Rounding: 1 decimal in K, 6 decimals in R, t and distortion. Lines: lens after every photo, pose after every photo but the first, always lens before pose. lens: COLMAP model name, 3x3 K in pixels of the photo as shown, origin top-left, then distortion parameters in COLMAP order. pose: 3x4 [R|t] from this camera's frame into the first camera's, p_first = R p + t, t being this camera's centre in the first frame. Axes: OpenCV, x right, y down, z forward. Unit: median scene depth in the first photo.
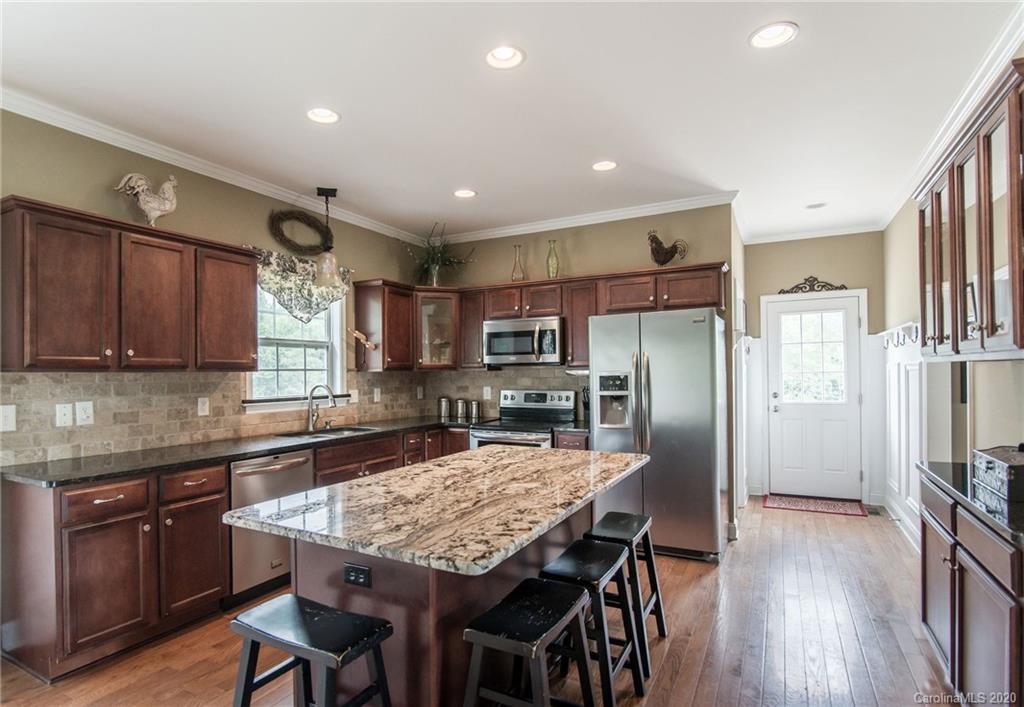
lens RADIAL K [[537.8, 0, 485.6], [0, 537.8, 371.5], [0, 0, 1]] dist [-0.023261, 0.000064]
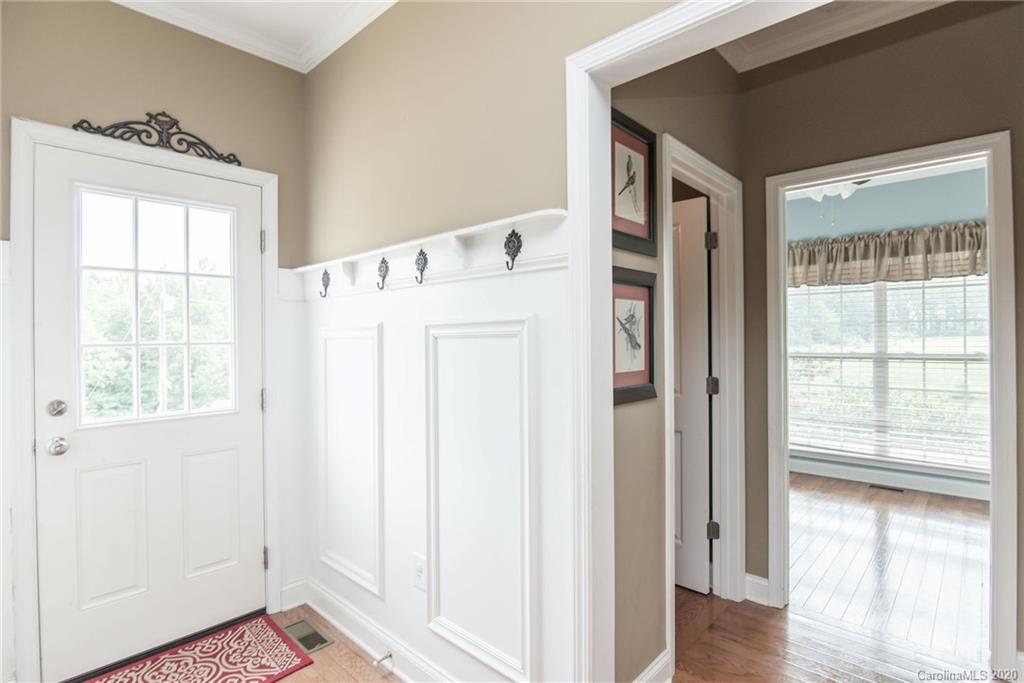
lens RADIAL K [[501.6, 0, 512.0], [0, 501.6, 341.5], [0, 0, 1]] dist [-0.022291, -0.000015]
pose [[0.251946, 0.007286, 0.967714, 0.416419], [0.004028, 0.999955, -0.008578, 0.005361], [-0.967733, 0.006059, 0.251905, 0.863027]]
